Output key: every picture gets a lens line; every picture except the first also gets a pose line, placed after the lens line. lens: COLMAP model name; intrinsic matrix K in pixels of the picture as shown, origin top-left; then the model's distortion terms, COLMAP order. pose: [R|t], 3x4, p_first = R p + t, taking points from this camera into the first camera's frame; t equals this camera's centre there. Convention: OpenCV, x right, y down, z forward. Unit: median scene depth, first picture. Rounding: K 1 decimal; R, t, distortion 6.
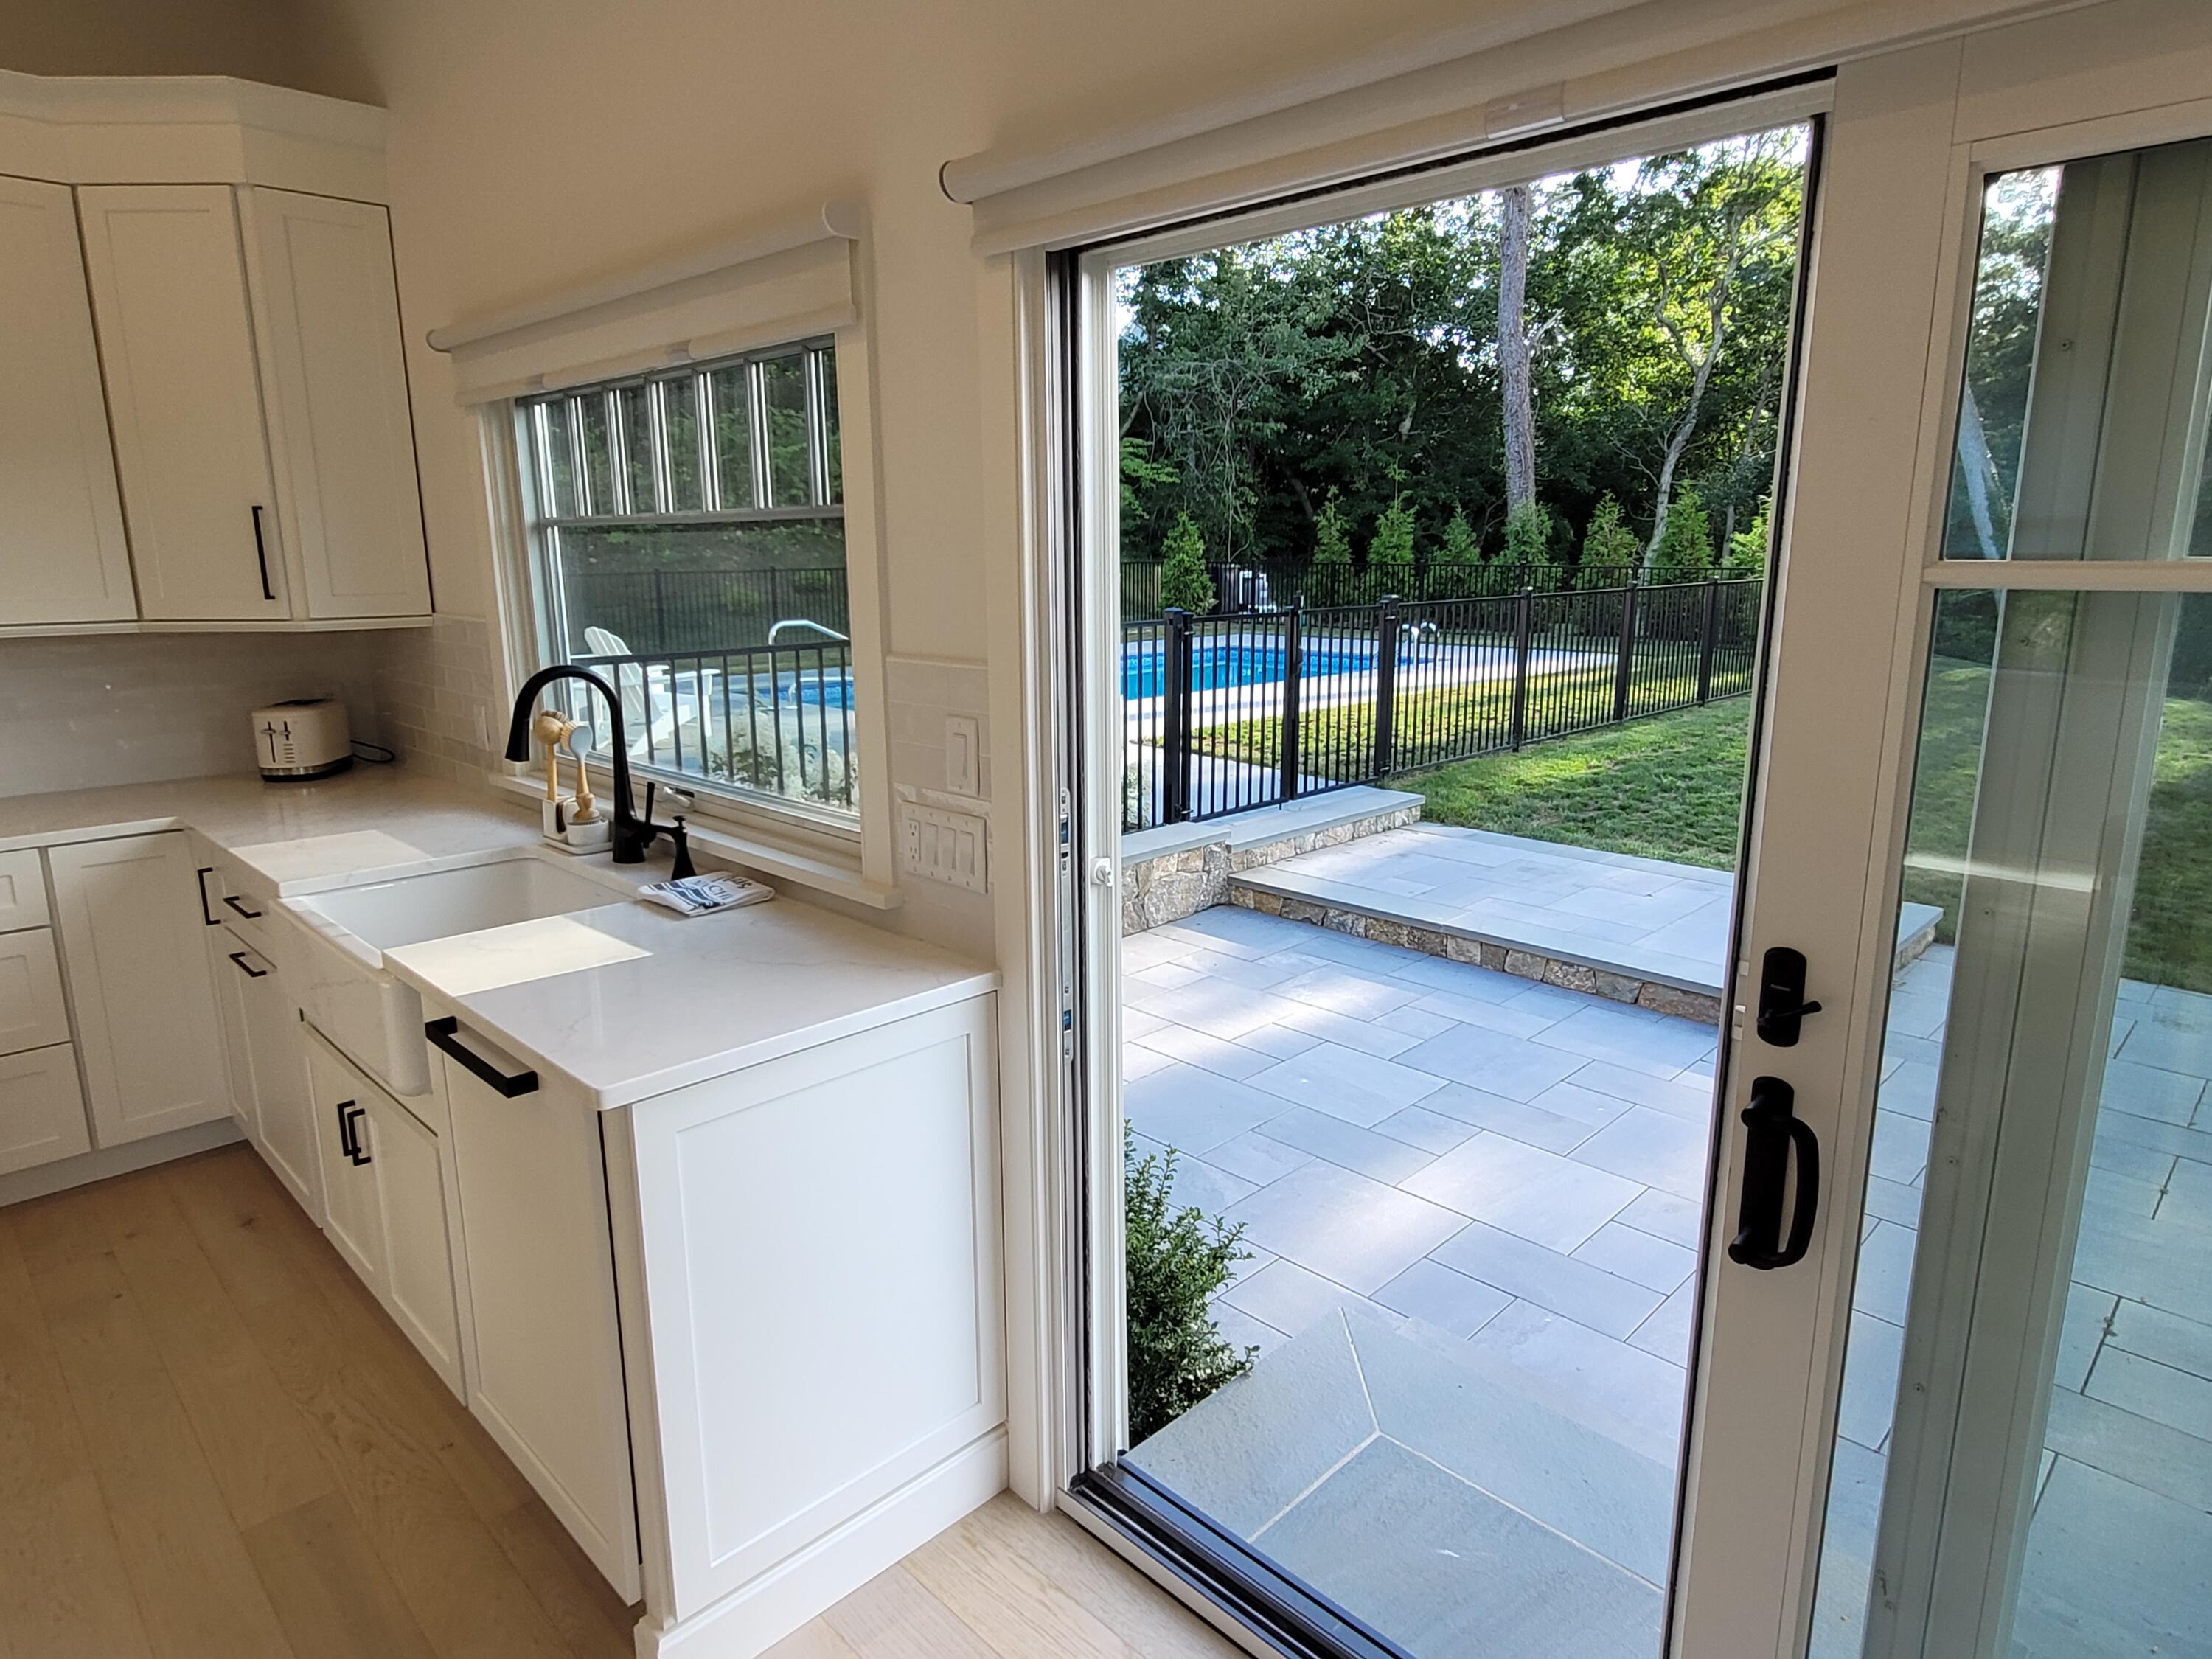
lens RADIAL K [[1290.4, 0, 1108.3], [0, 1290.4, 818.6], [0, 0, 1]] dist [0.001027, 0.001370]
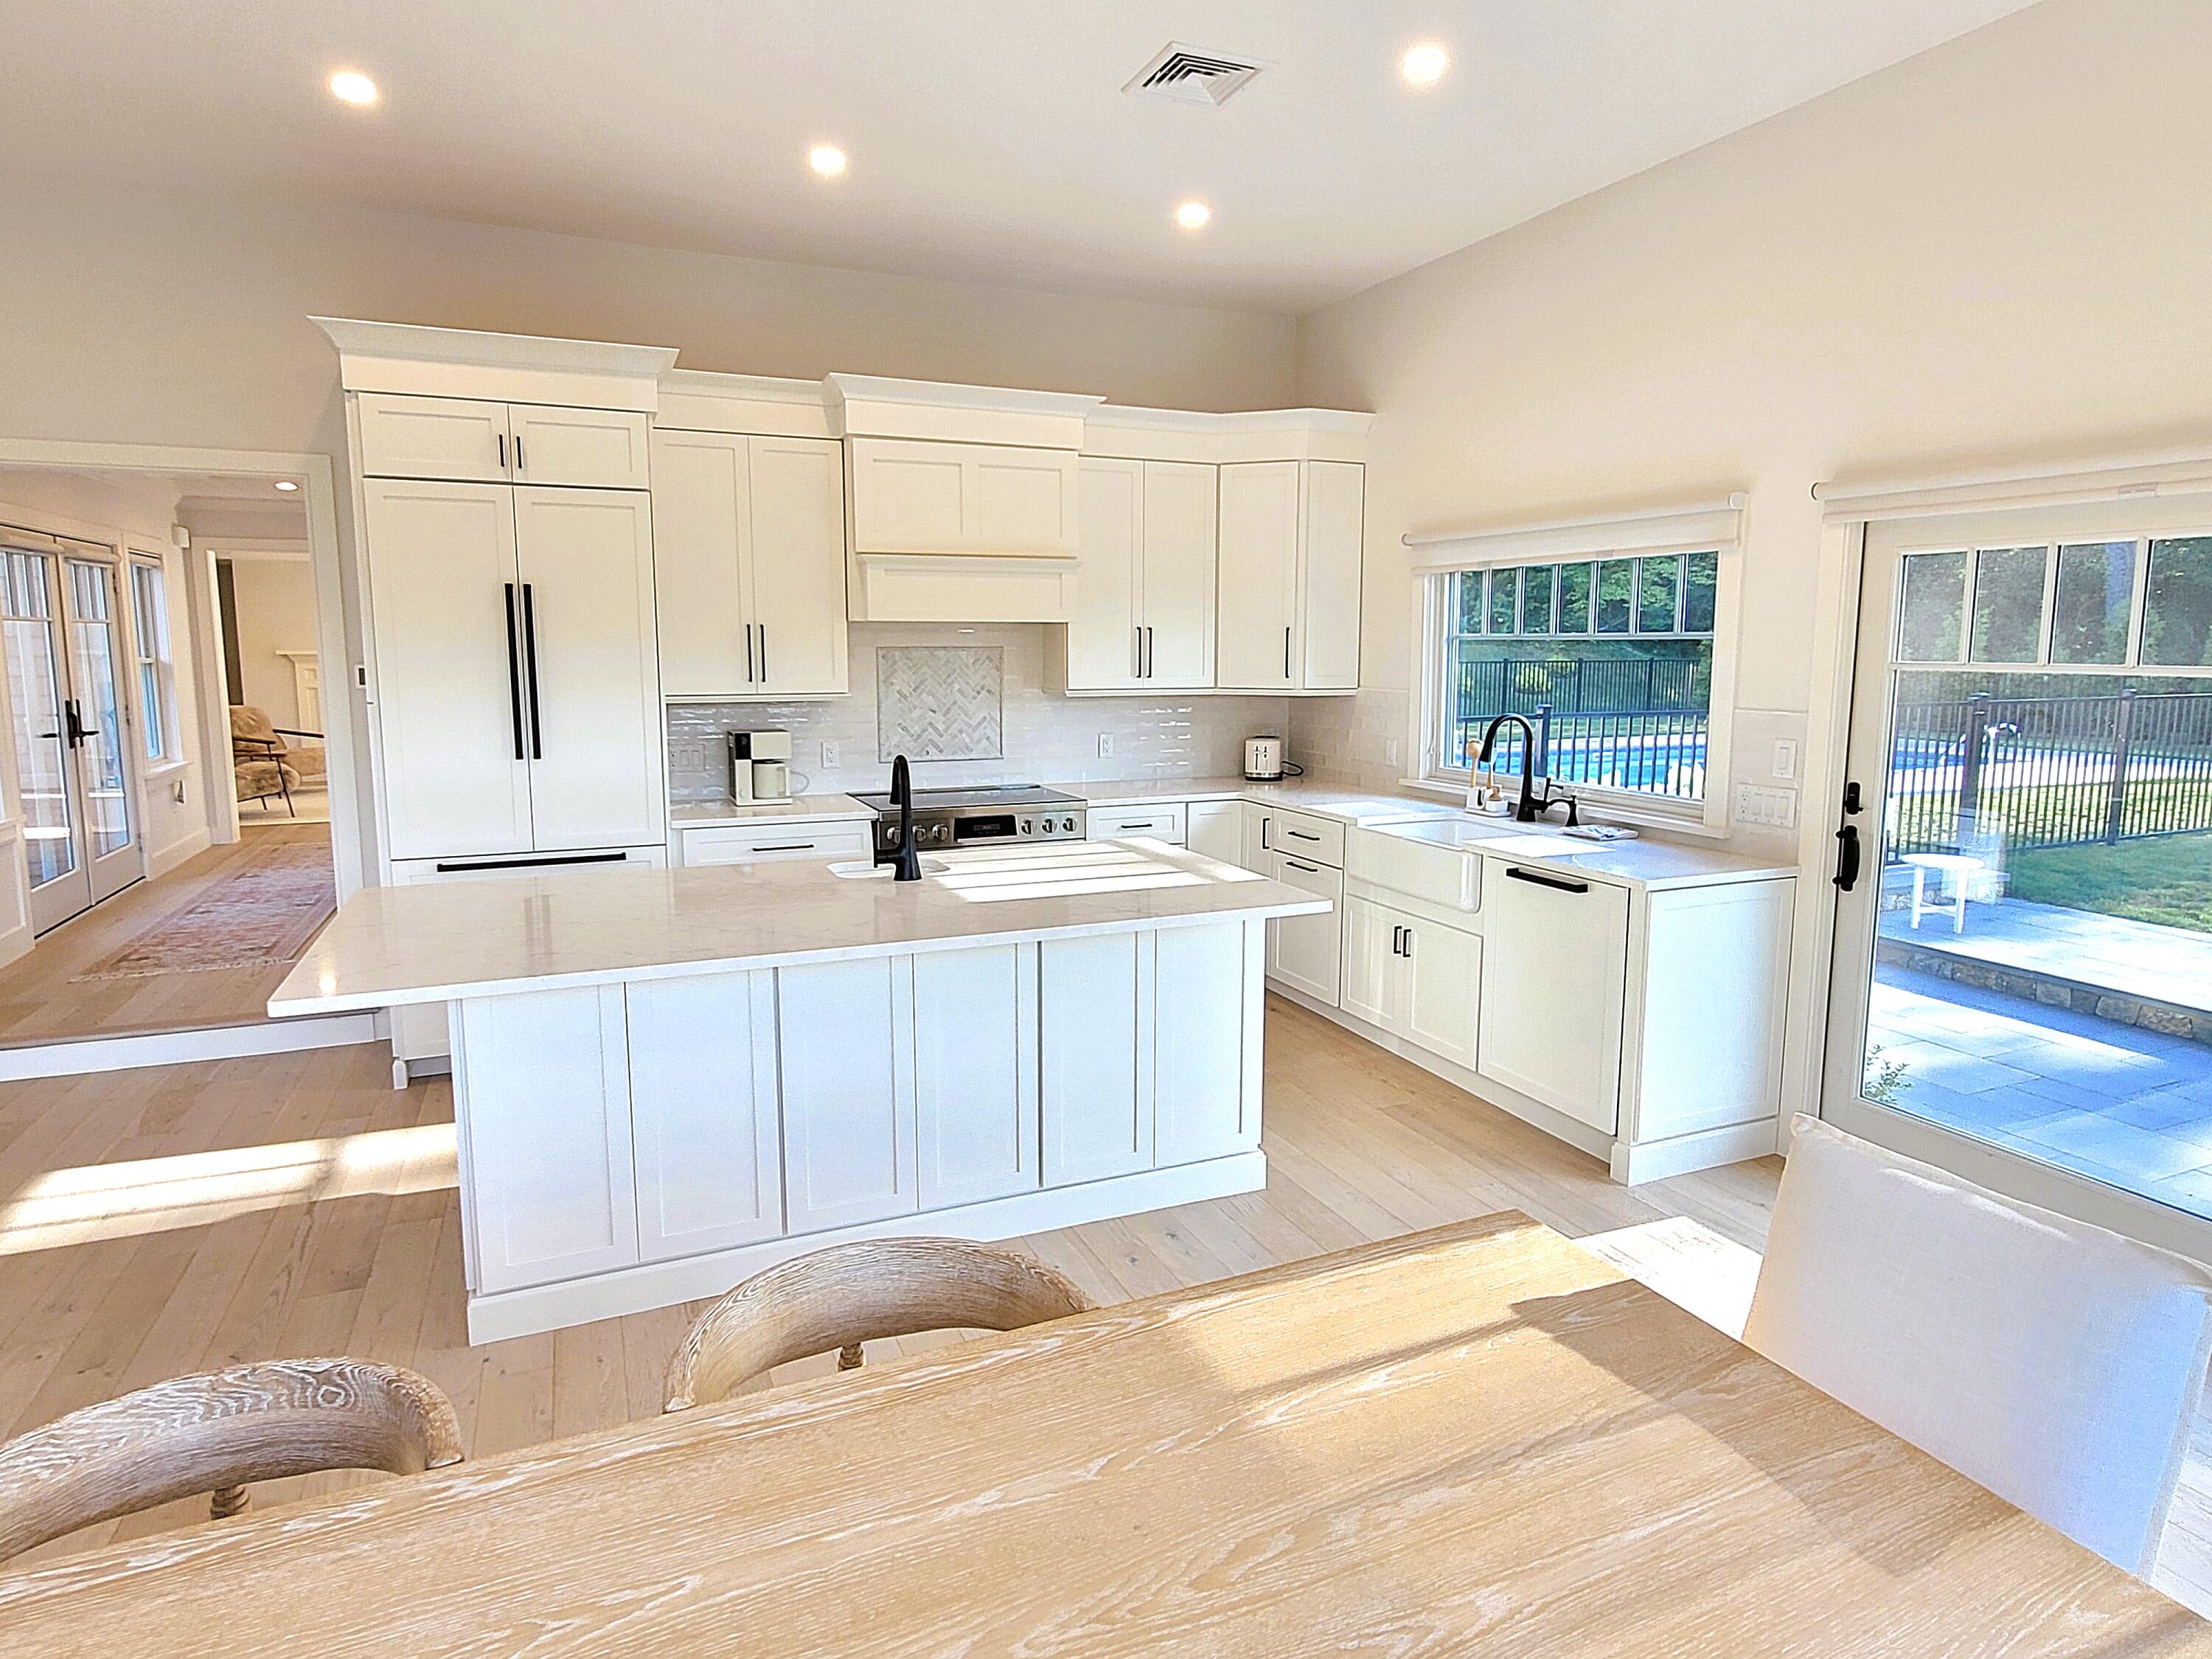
lens RADIAL K [[1249.3, 0, 1109.4], [0, 1249.3, 808.1], [0, 0, 1]] dist [-0.001202, -0.000457]
pose [[0.930793, 0.055532, -0.361305, -0.075845], [-0.082434, 0.994821, -0.059464, 0.045252], [0.356131, 0.085133, 0.930550, -0.232424]]
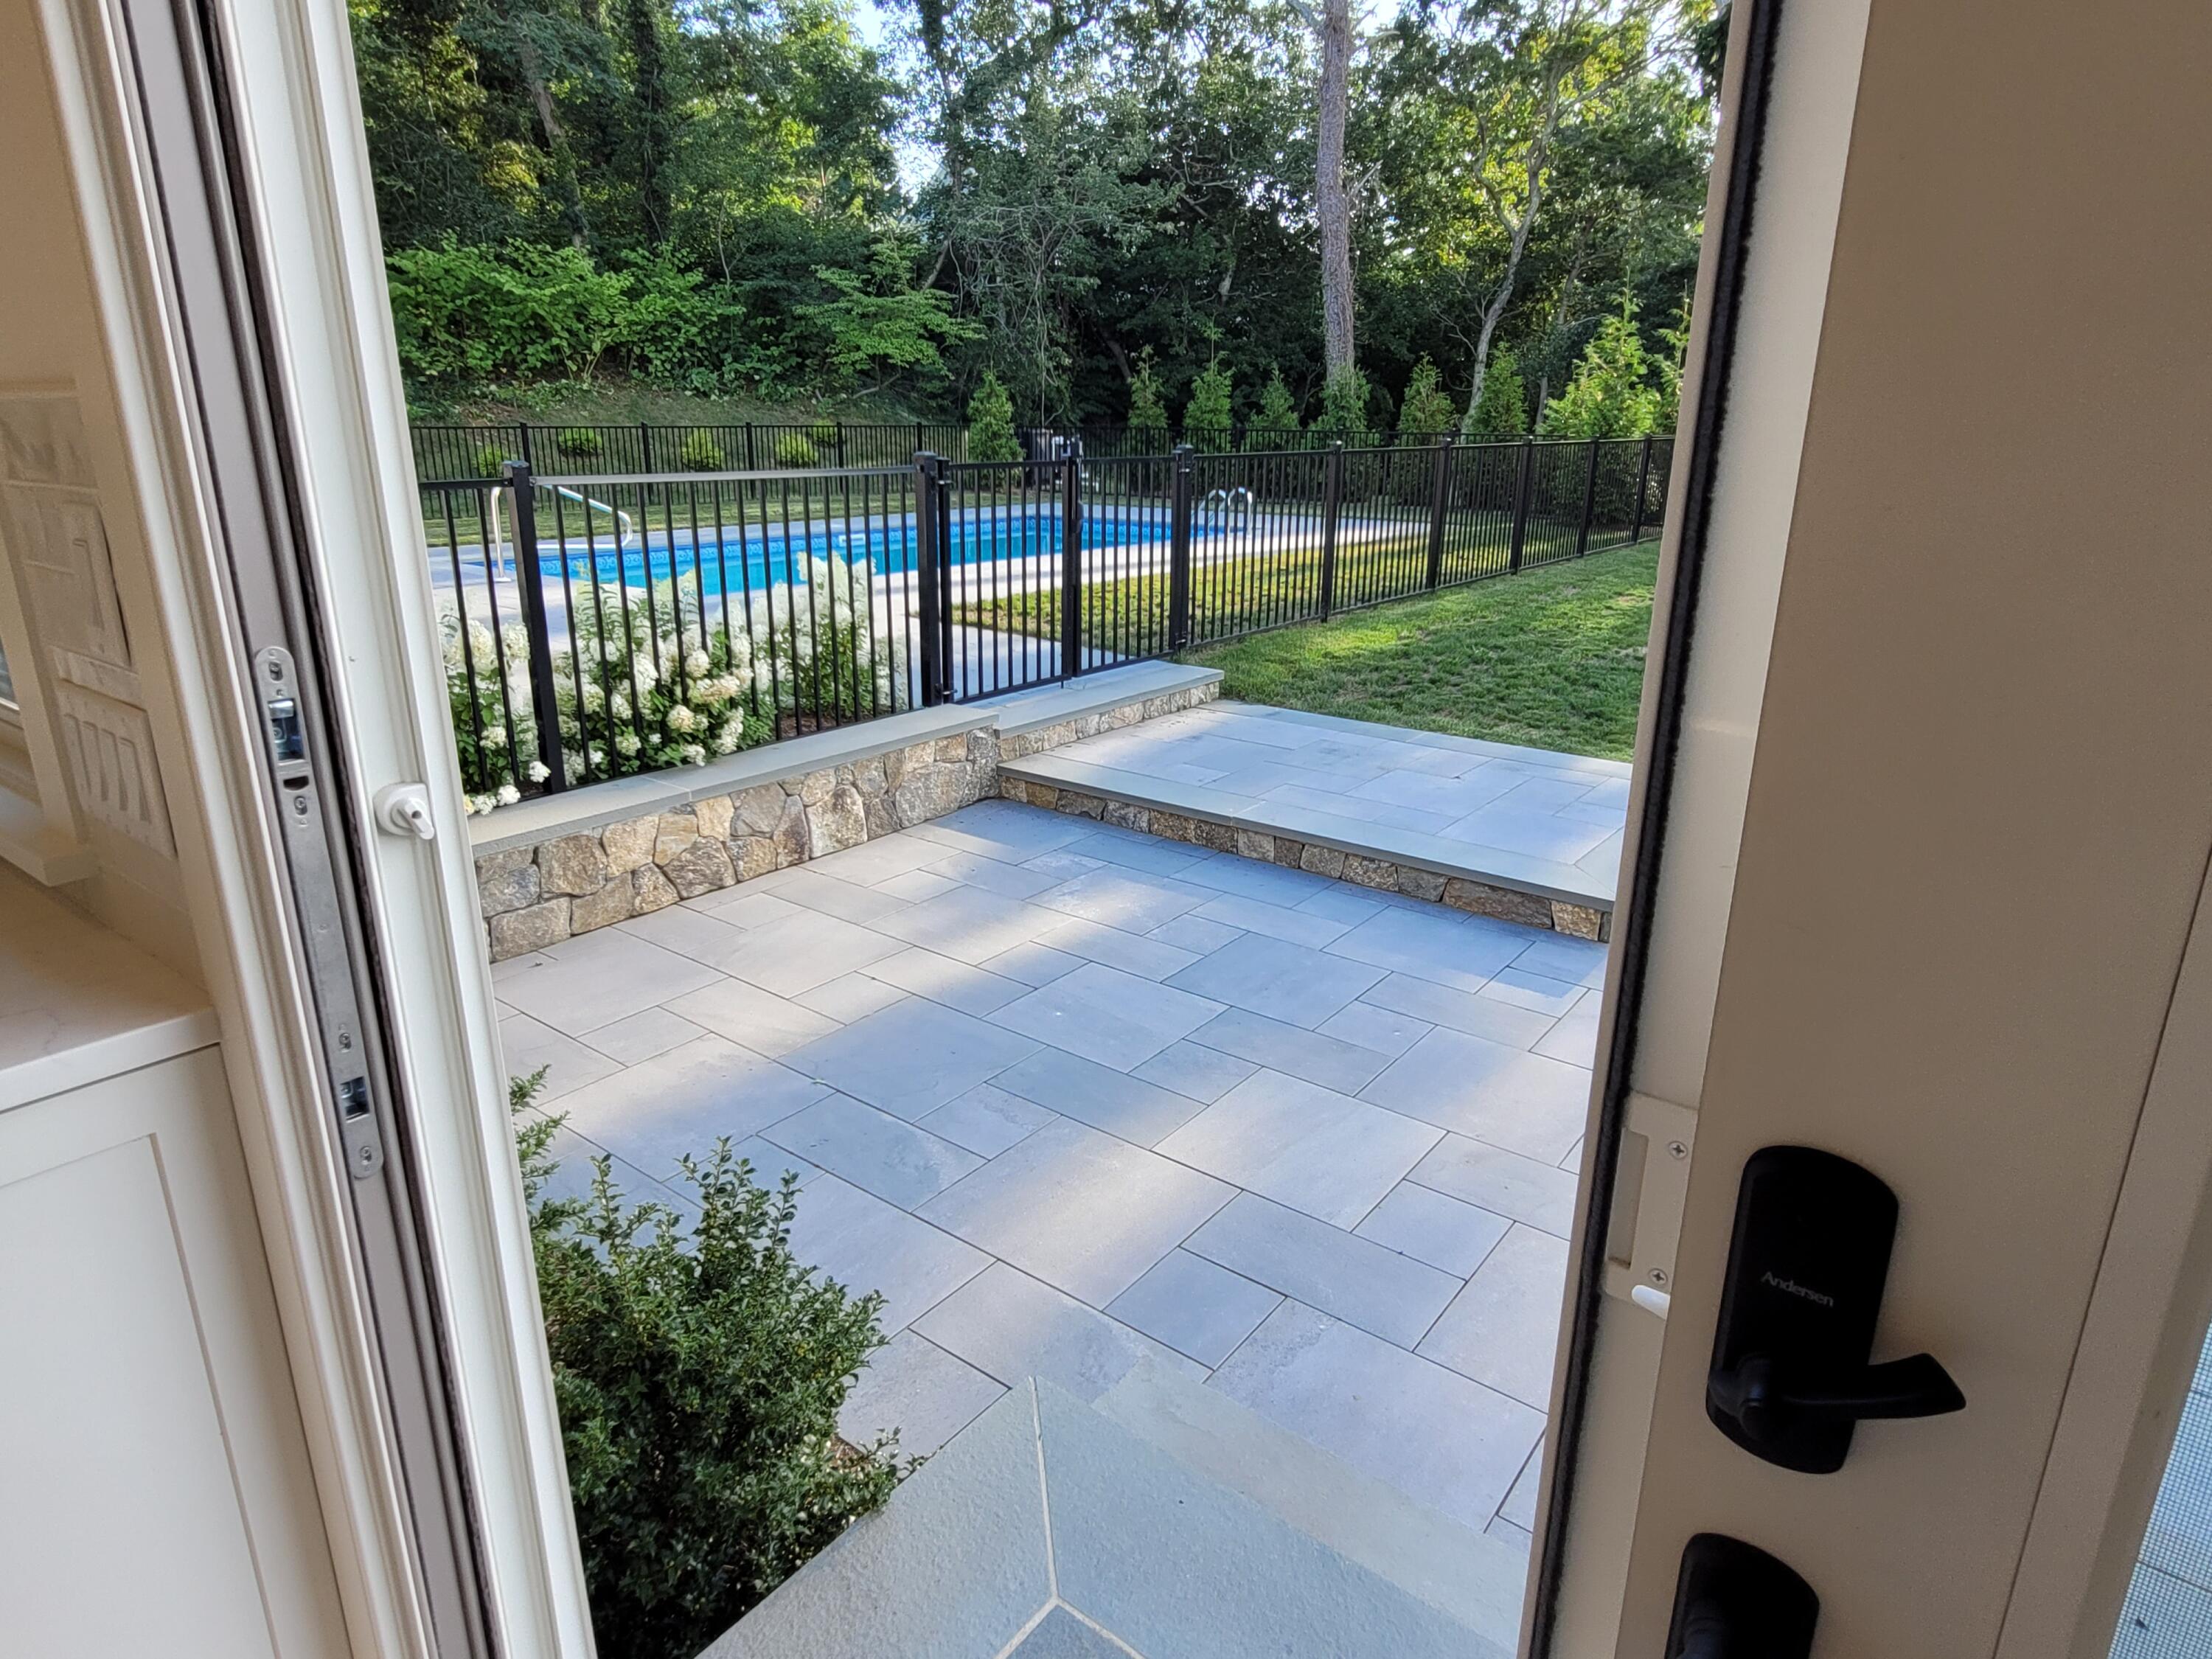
lens RADIAL K [[1290.4, 0, 1108.3], [0, 1290.4, 818.6], [0, 0, 1]] dist [0.001027, 0.001370]
pose [[0.991589, -0.026987, 0.126578, 0.040237], [0.015227, 0.995552, 0.092973, 0.000113], [-0.128524, -0.090263, 0.987590, 0.089134]]
